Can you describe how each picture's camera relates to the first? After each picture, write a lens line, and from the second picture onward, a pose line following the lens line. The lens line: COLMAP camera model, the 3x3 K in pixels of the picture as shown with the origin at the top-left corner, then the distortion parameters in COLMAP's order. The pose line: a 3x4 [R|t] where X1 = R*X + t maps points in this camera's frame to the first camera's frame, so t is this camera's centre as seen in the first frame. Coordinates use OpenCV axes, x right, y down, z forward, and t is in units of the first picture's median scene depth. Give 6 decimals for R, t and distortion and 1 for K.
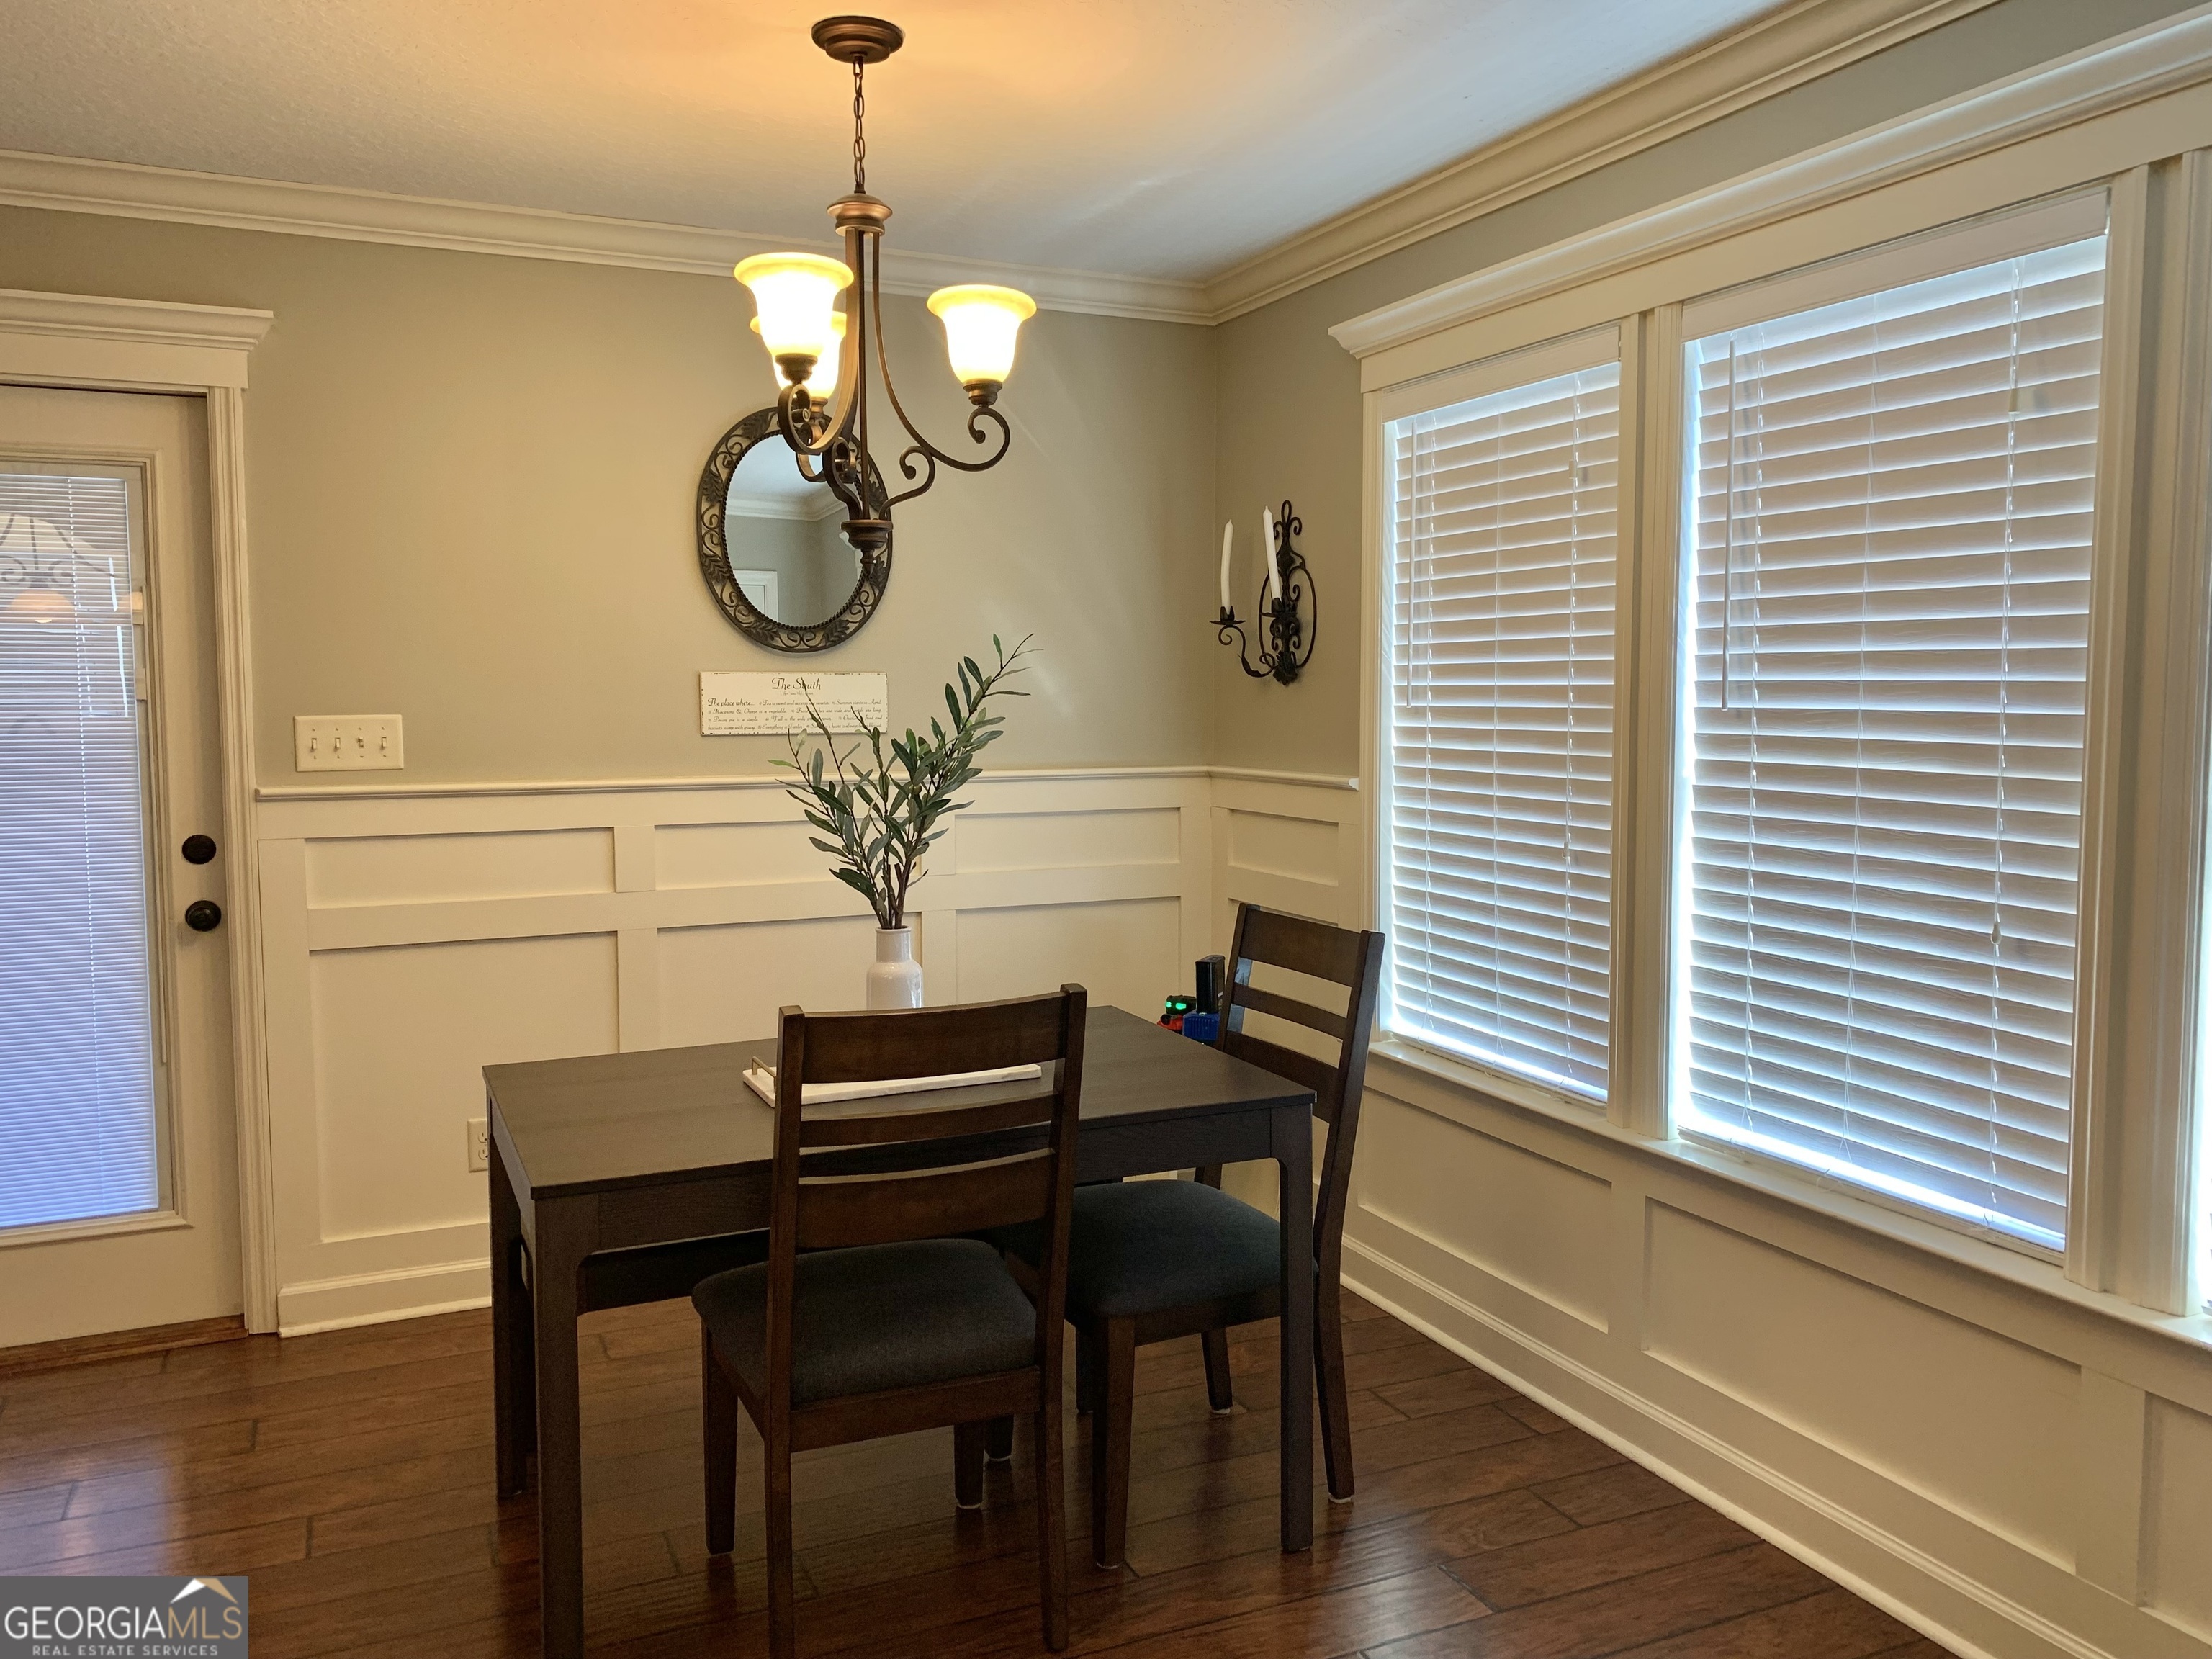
lens RADIAL K [[1698.8, 0, 1094.6], [0, 1698.8, 821.2], [0, 0, 1]] dist [0.054112, -0.072820]
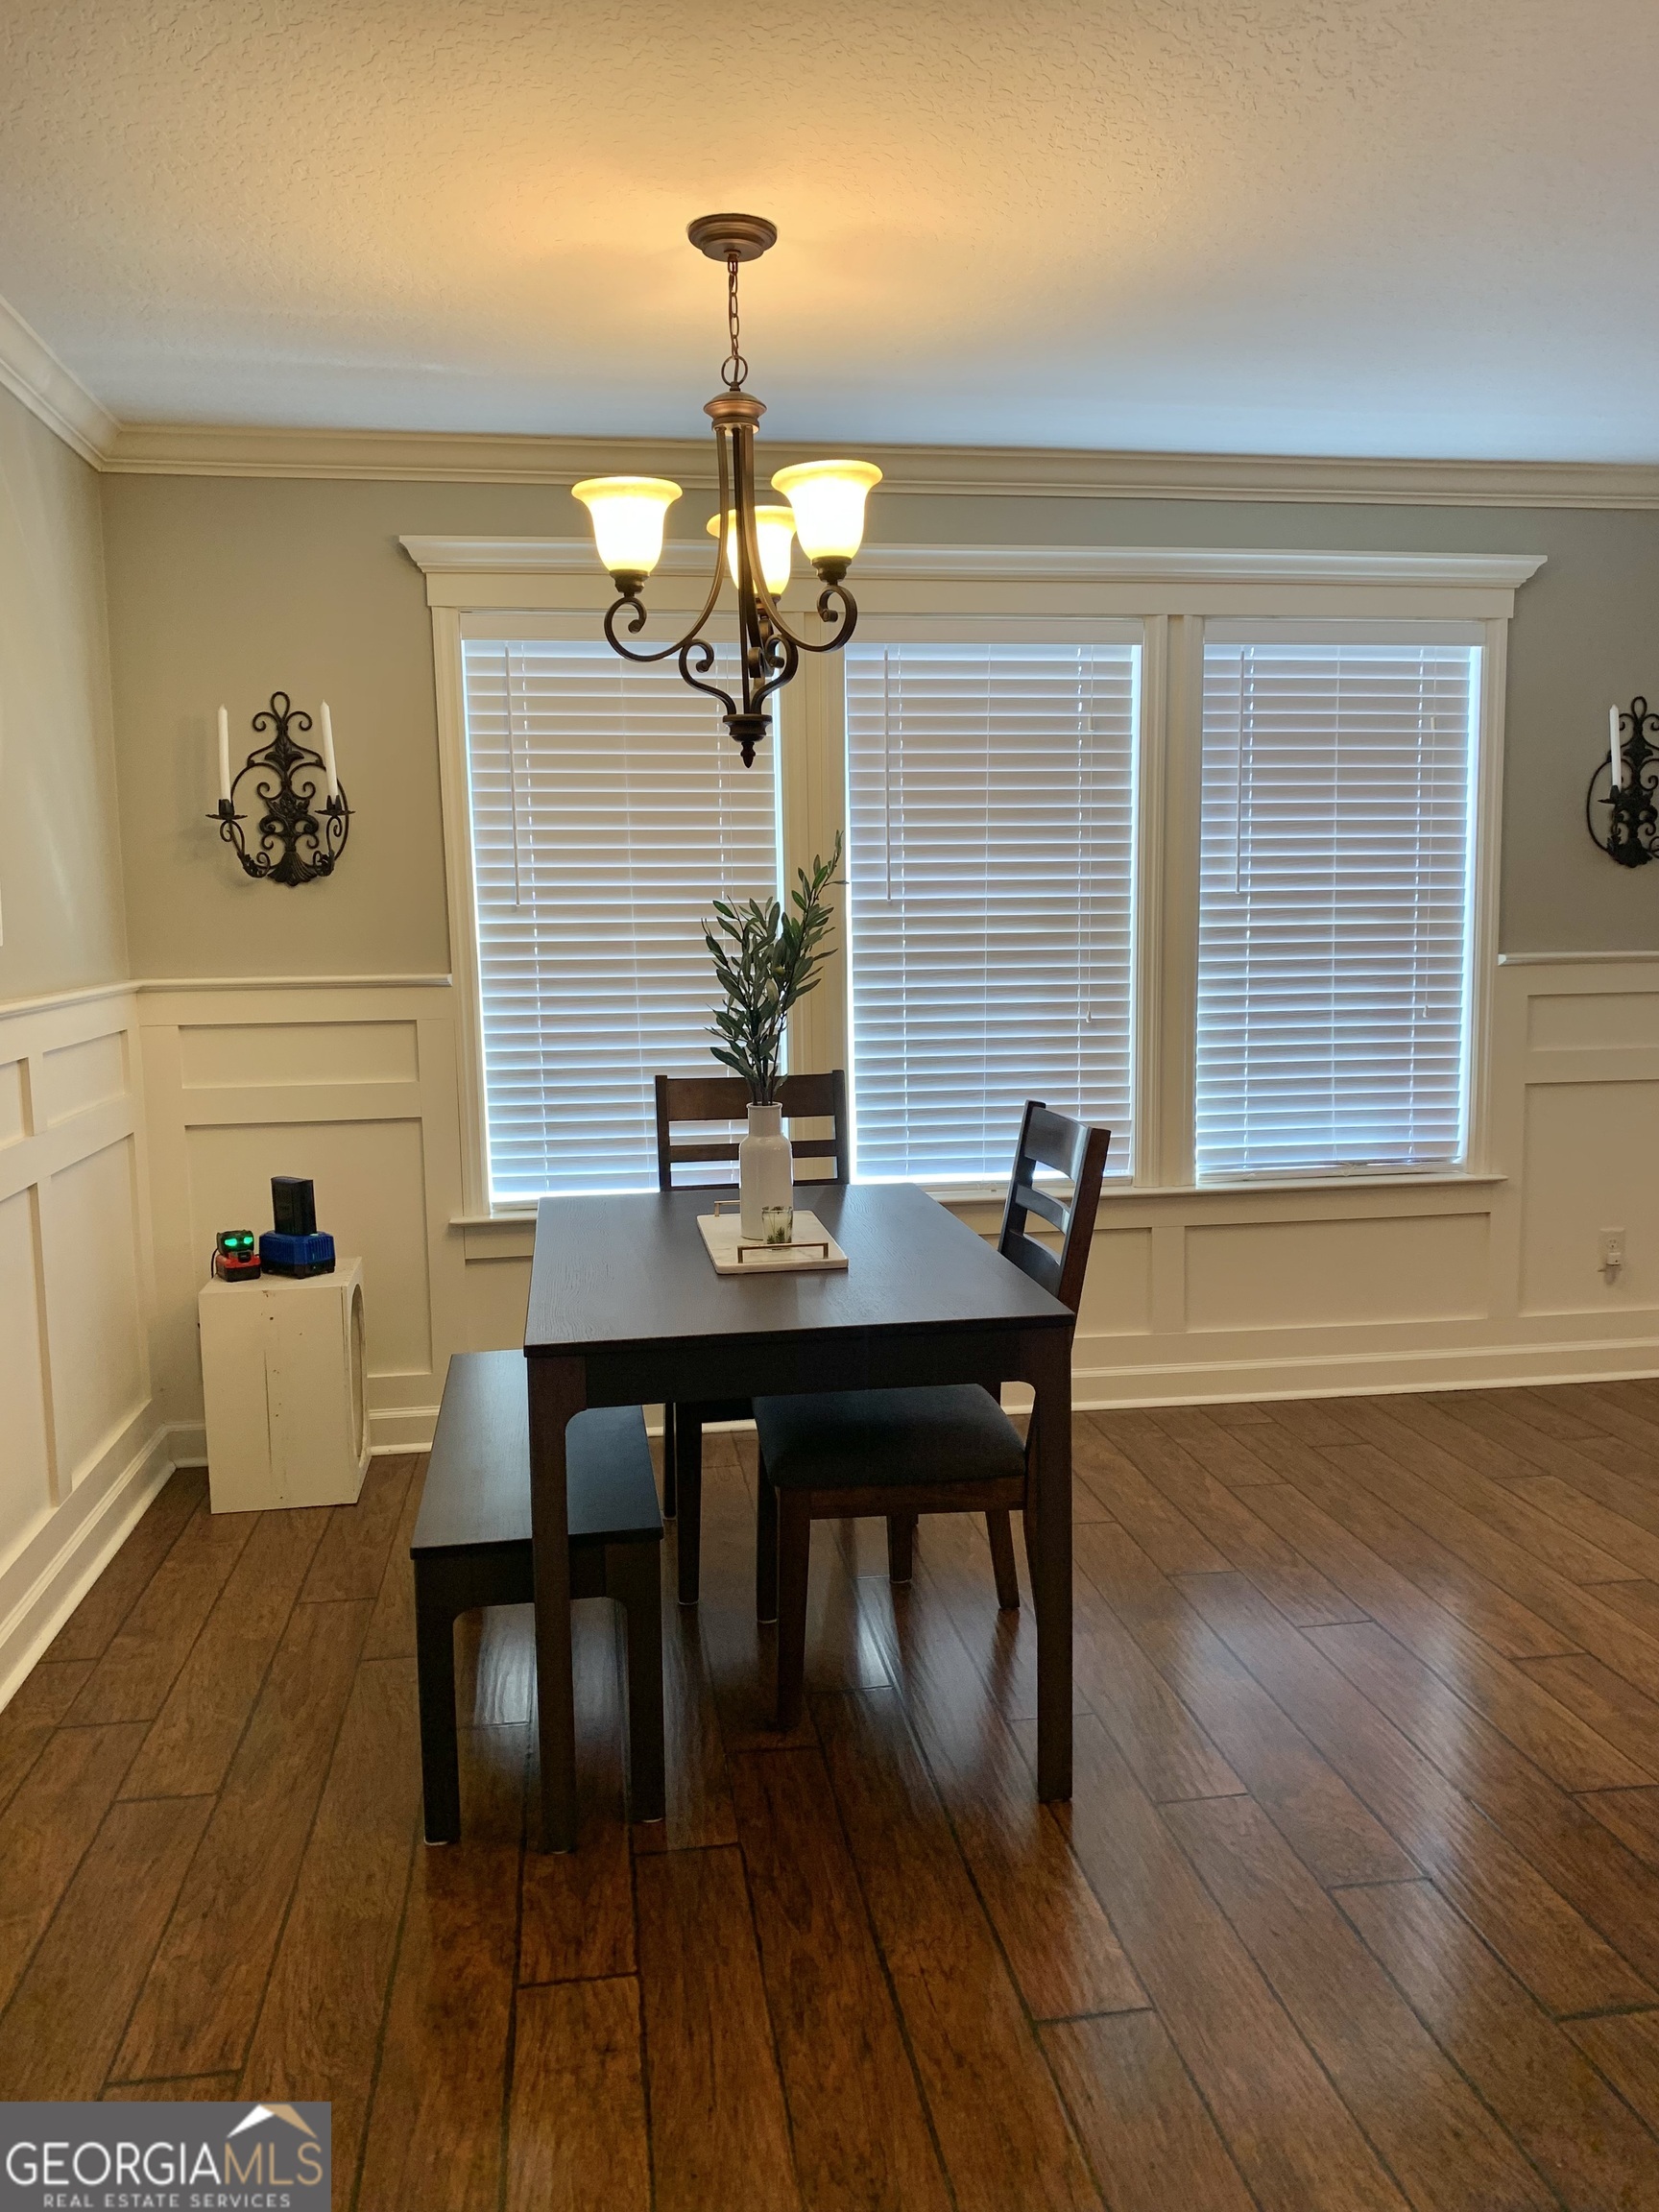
lens RADIAL K [[1698.8, 0, 844.0], [0, 1698.8, 1109.1], [0, 0, 1]] dist [0.054112, -0.072820]
pose [[0.266587, -0.116270, 0.956772, -1.082956], [0.088719, 0.991443, 0.095763, -0.029229], [-0.959719, 0.059354, 0.274621, 0.638646]]
